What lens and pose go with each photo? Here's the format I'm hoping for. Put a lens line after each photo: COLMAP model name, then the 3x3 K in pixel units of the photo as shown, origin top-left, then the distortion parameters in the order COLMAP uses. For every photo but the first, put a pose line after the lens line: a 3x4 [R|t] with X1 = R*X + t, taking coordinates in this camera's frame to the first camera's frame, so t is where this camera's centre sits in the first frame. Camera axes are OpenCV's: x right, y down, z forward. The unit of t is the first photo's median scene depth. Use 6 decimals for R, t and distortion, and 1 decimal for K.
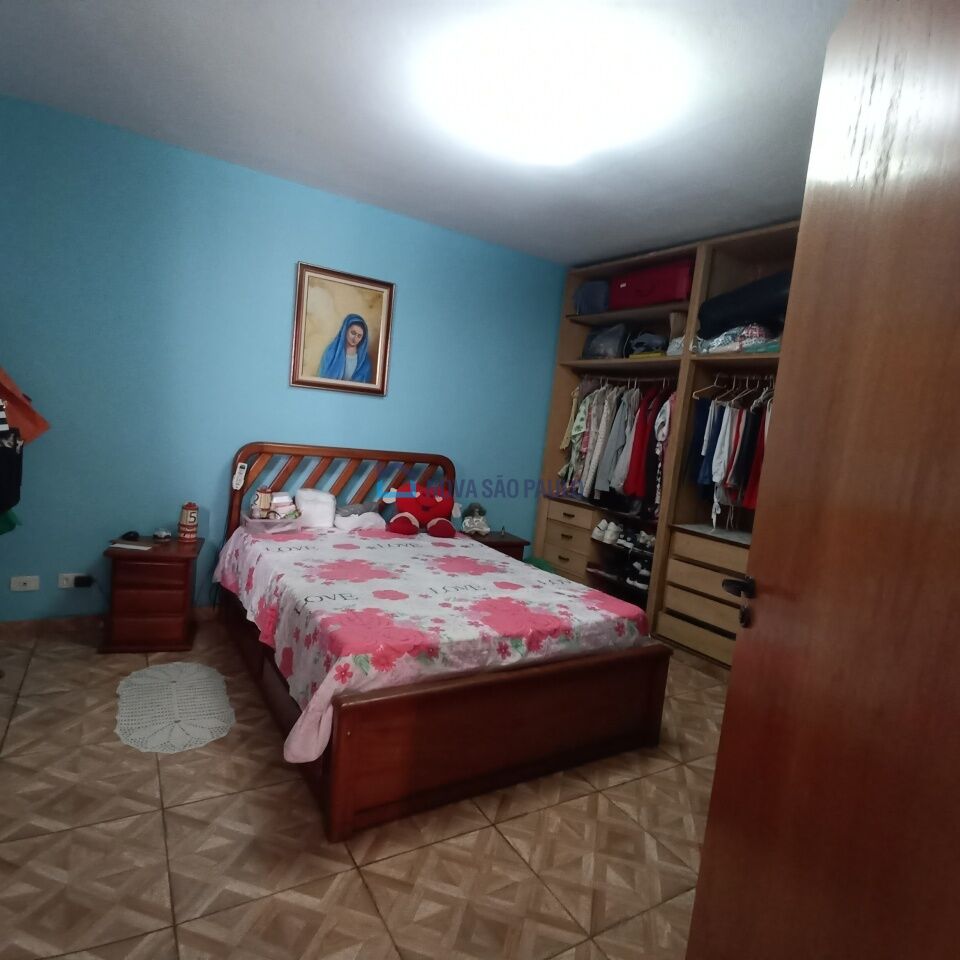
lens RADIAL K [[584.6, 0, 474.5], [0, 584.6, 486.3], [0, 0, 1]] dist [0.000292, -0.004840]
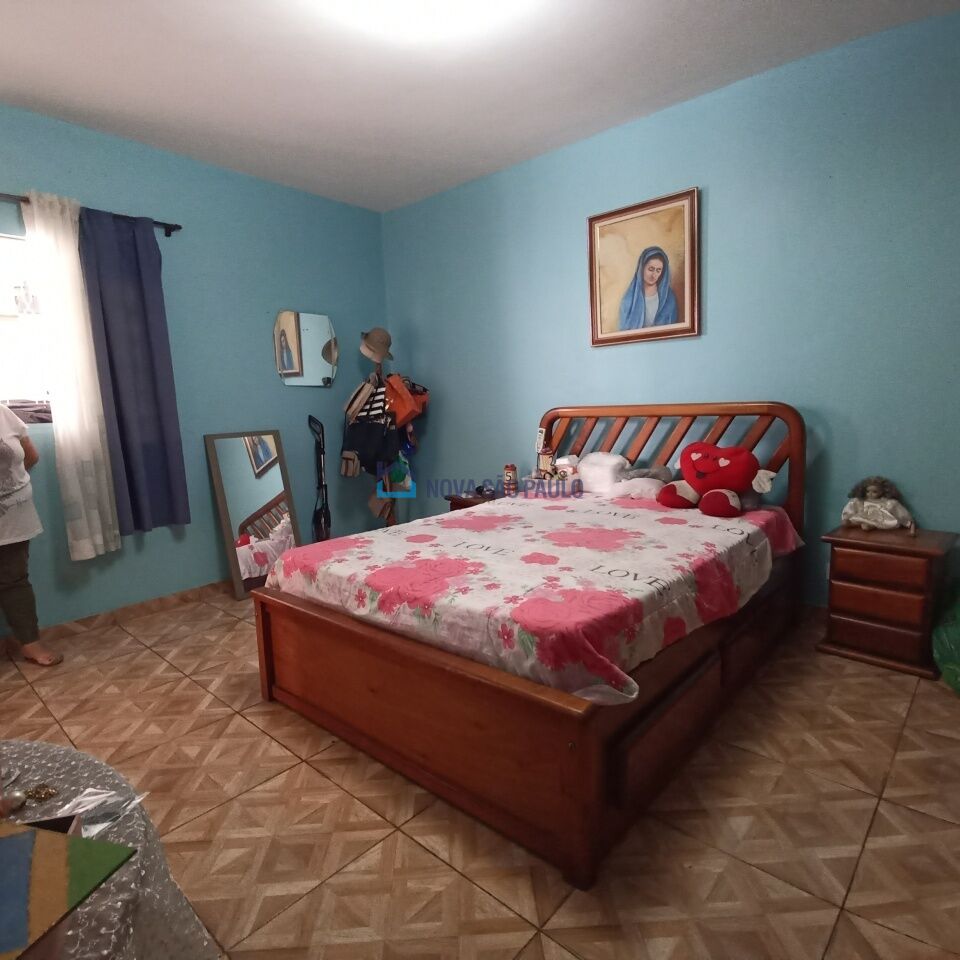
lens RADIAL K [[584.6, 0, 474.5], [0, 584.6, 486.3], [0, 0, 1]] dist [0.000292, -0.004840]
pose [[0.275563, 0.022521, -0.961019, 0.754027], [-0.032173, 0.999382, 0.014195, 0.069941], [0.960745, 0.027007, 0.276117, 0.718222]]
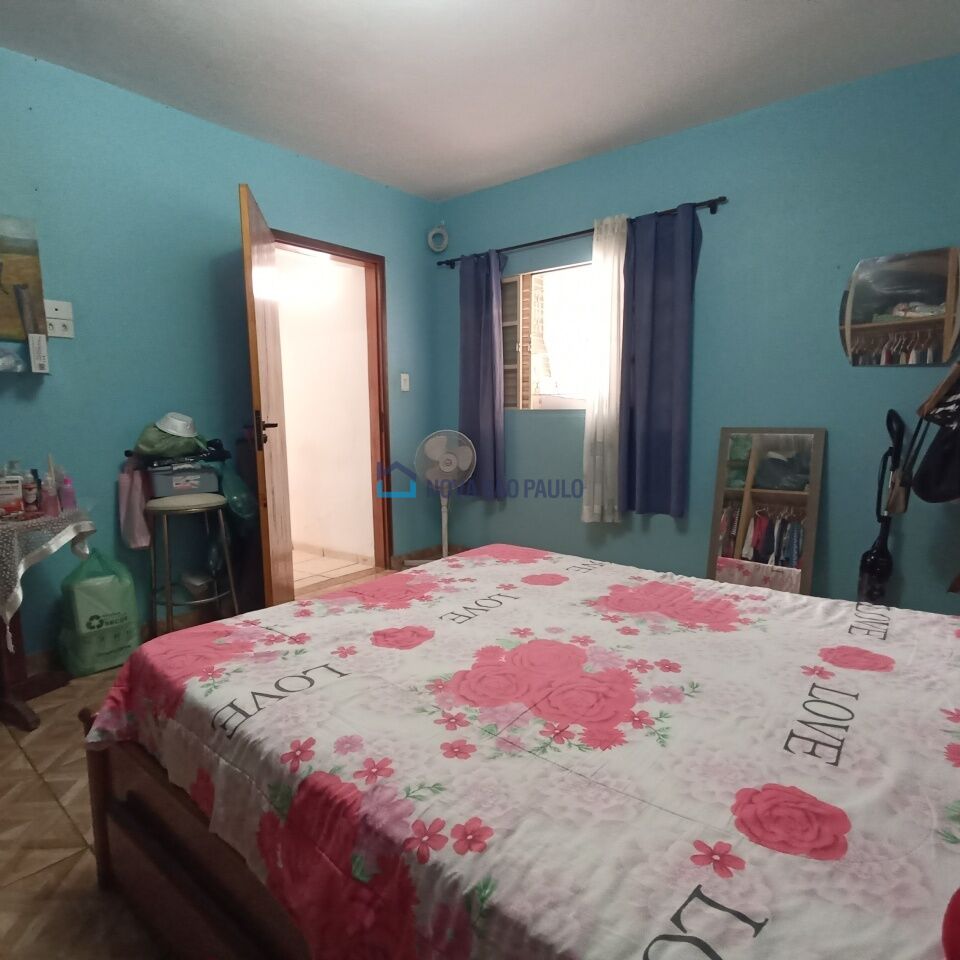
lens RADIAL K [[584.6, 0, 474.5], [0, 584.6, 486.3], [0, 0, 1]] dist [0.000292, -0.004840]
pose [[-0.947381, -0.052082, -0.315843, 0.166972], [-0.117230, 0.974578, 0.190930, -0.058302], [0.297870, 0.217910, -0.929402, 1.467659]]
